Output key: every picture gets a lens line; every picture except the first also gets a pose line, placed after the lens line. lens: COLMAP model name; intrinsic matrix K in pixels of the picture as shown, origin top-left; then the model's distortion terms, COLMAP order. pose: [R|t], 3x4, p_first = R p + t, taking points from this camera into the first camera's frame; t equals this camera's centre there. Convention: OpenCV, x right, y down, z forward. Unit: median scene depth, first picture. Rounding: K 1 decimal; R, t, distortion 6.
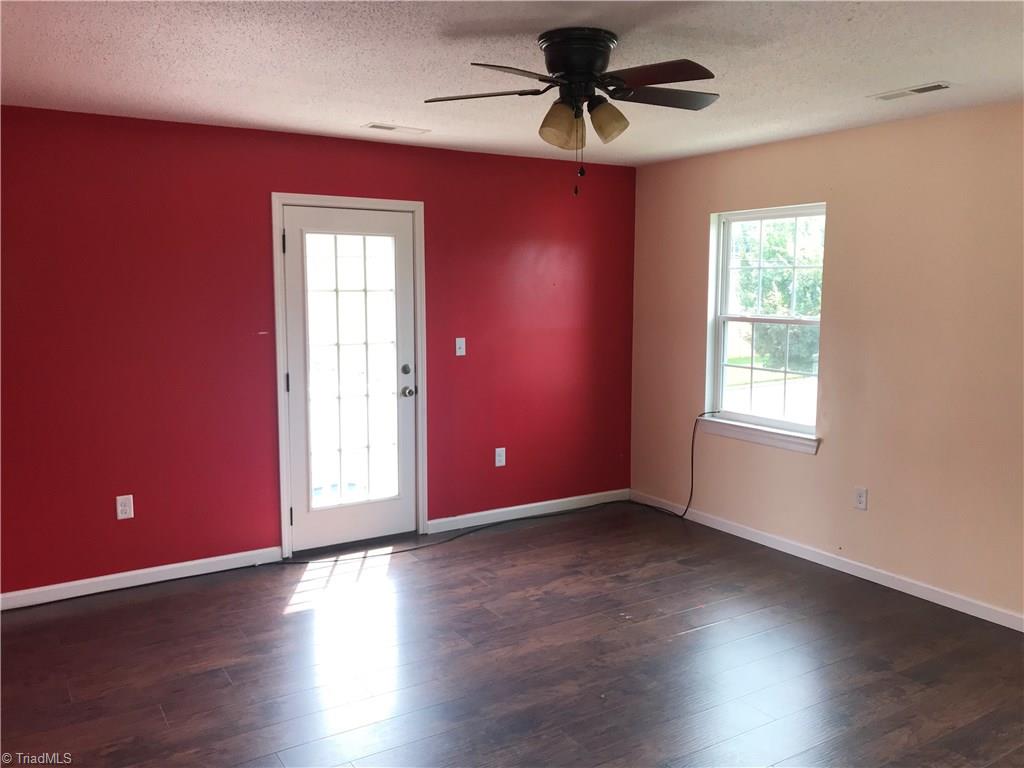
lens RADIAL K [[840.6, 0, 516.8], [0, 840.6, 383.0], [0, 0, 1]] dist [0.032892, -0.017800]
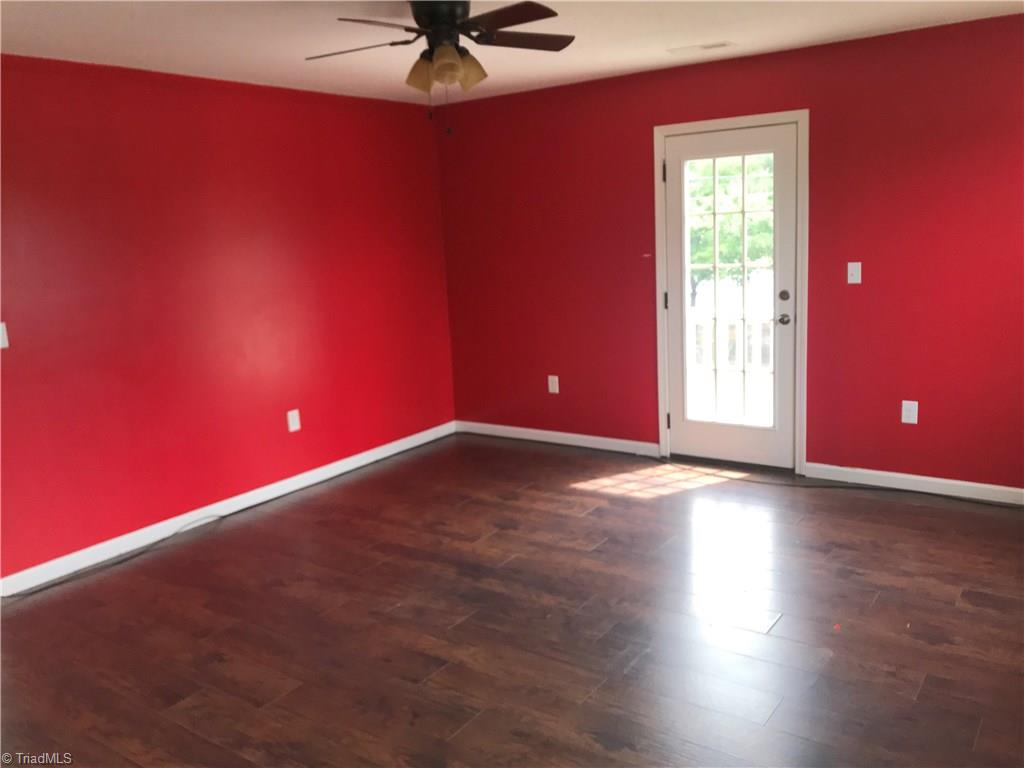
lens RADIAL K [[840.6, 0, 517.8], [0, 840.6, 382.9], [0, 0, 1]] dist [0.032892, -0.017800]
pose [[0.386907, 0.151211, -0.909636, 0.642811], [-0.062151, 0.988496, 0.137884, -0.032193], [0.920022, 0.003186, 0.391854, 0.368615]]
